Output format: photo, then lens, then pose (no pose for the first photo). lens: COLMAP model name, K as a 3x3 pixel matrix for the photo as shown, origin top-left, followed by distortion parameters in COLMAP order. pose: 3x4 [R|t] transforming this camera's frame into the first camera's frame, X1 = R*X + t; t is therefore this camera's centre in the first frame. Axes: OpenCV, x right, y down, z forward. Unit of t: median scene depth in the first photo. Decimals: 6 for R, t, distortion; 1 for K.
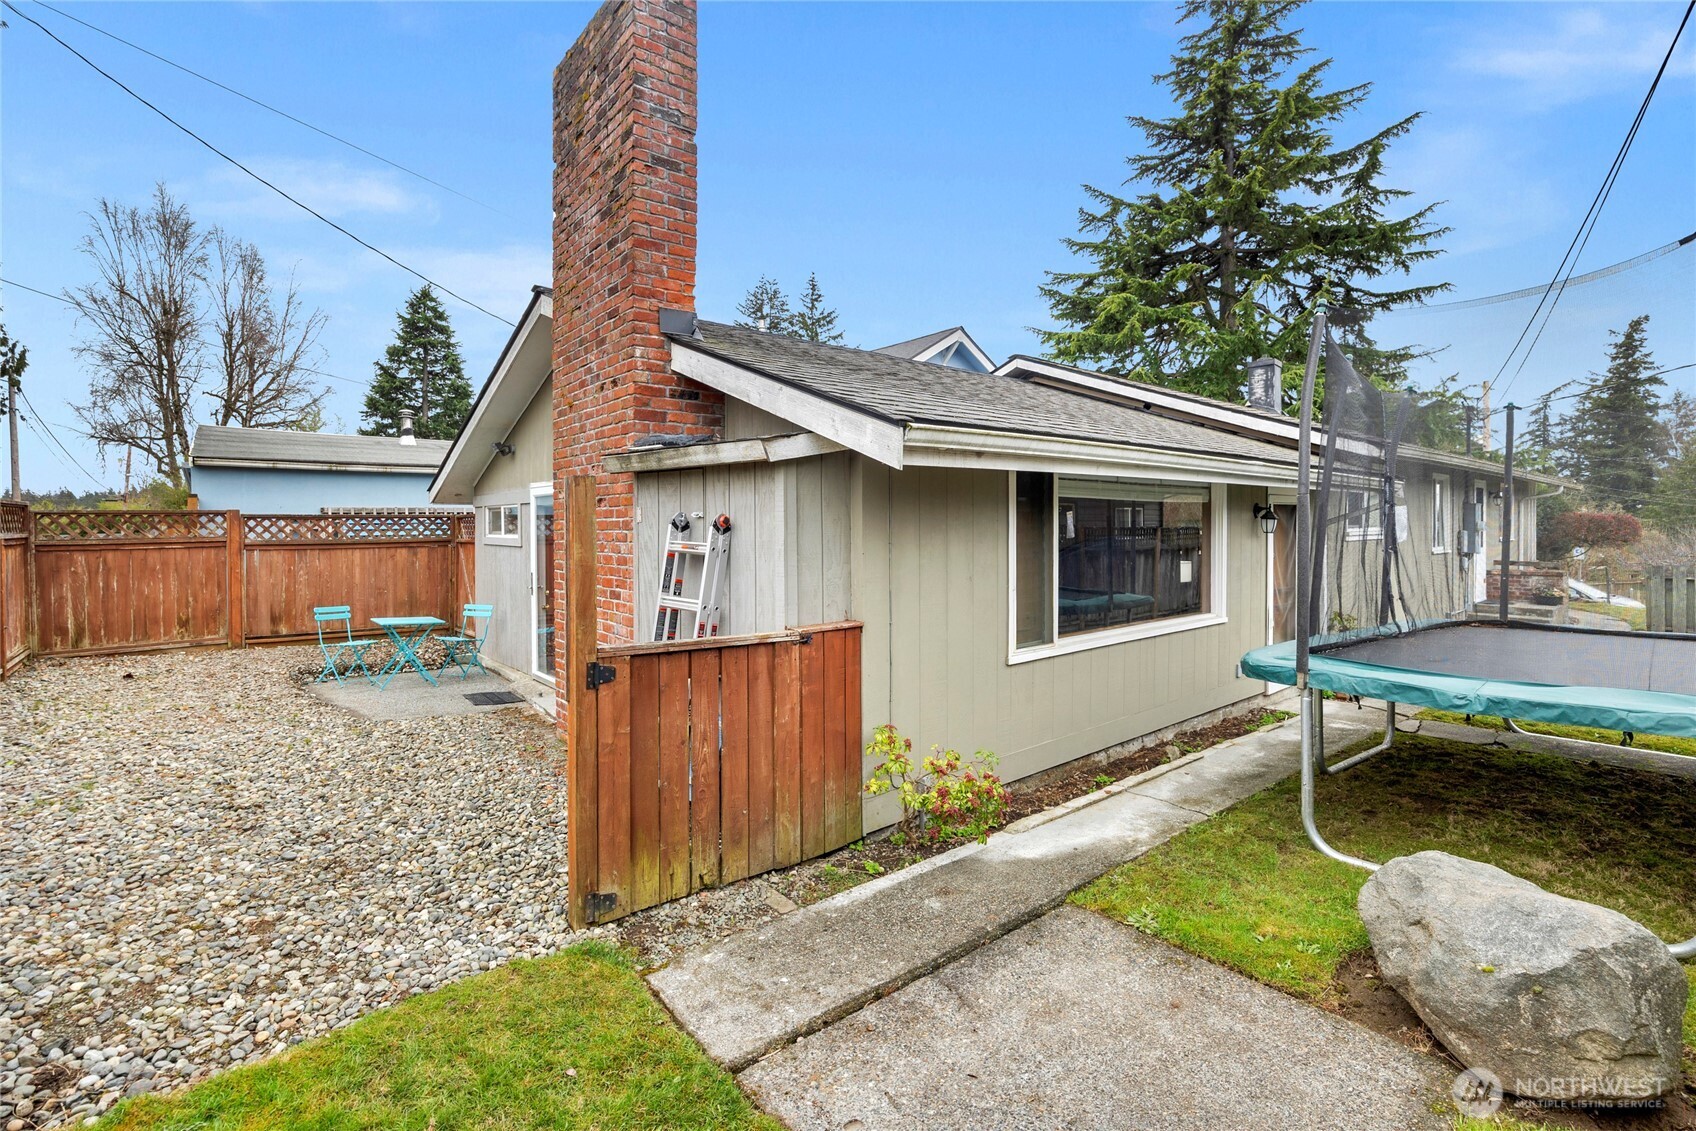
lens RADIAL K [[751.4, 0, 852.6], [0, 751.4, 514.1], [0, 0, 1]] dist [-0.001073, -0.003137]
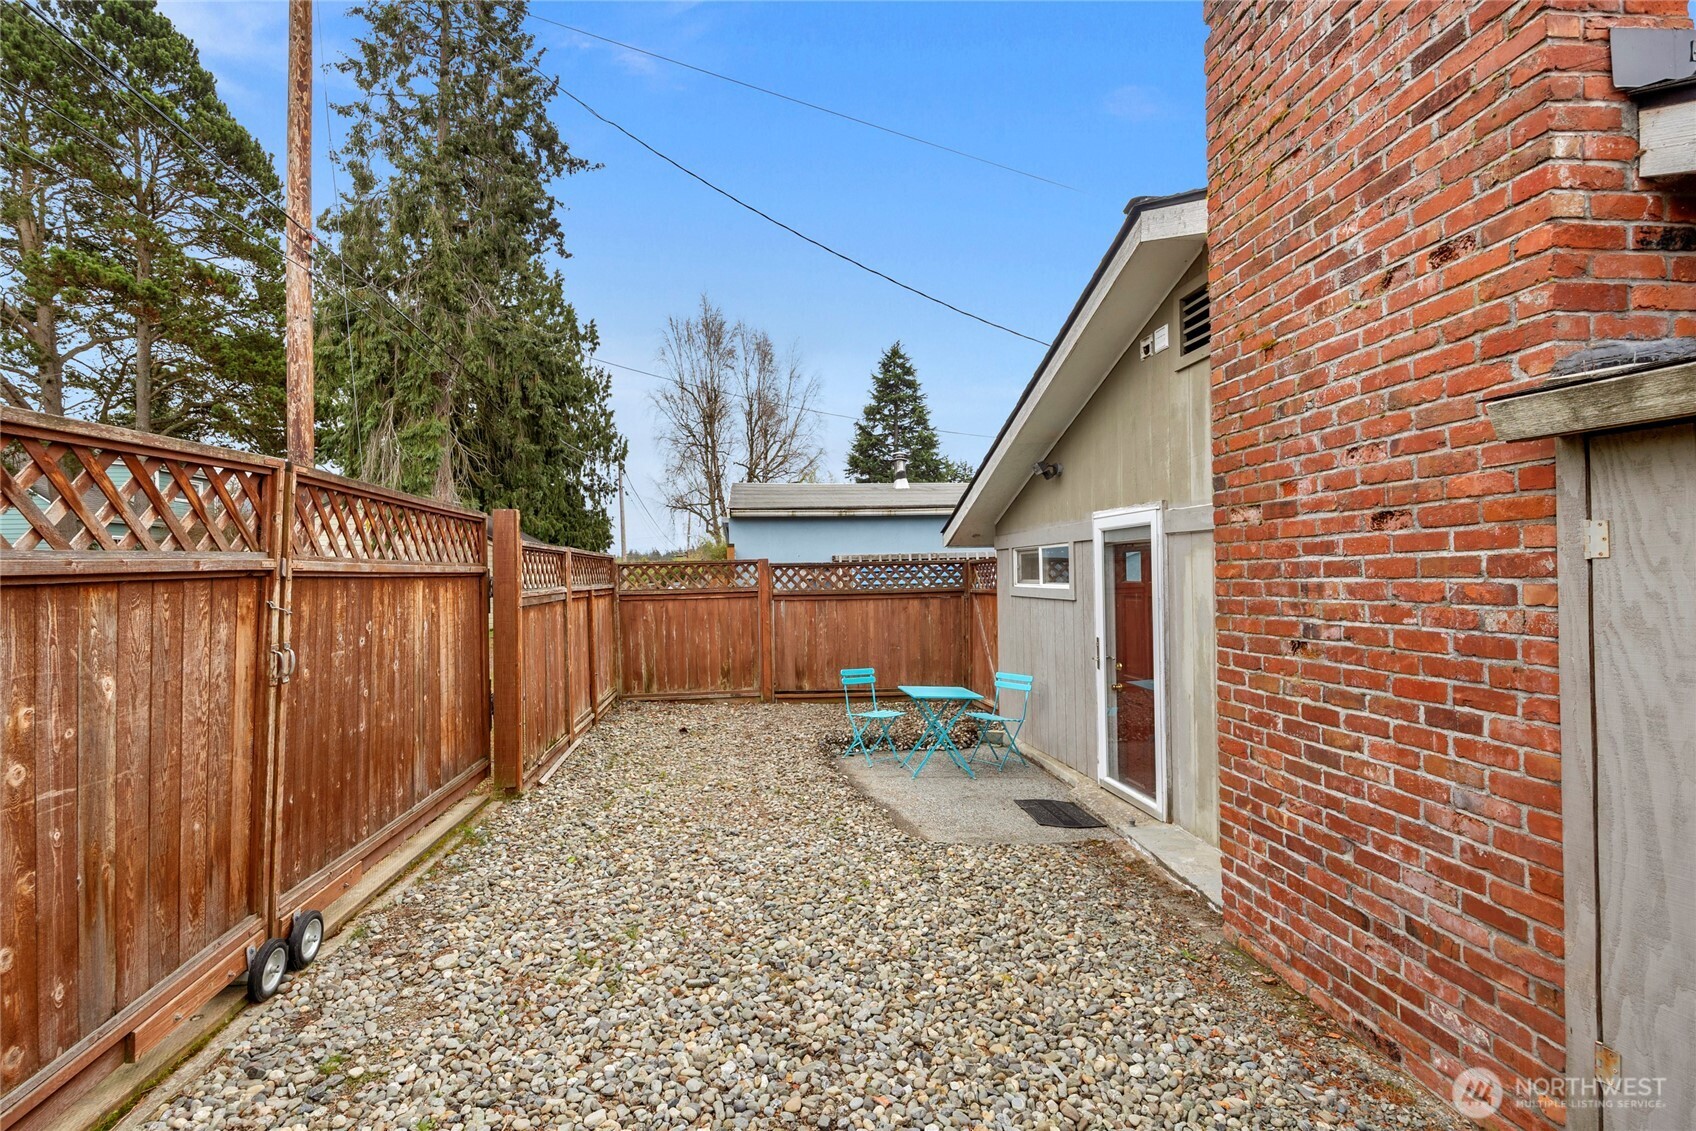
lens RADIAL K [[770.5, 0, 847.5], [0, 770.5, 543.7], [0, 0, 1]] dist [-0.001192, -0.000164]
pose [[0.842704, -0.030547, -0.537510, -0.176219], [0.019443, 0.999465, -0.026317, 0.002725], [0.538026, 0.011727, 0.842846, 0.194895]]
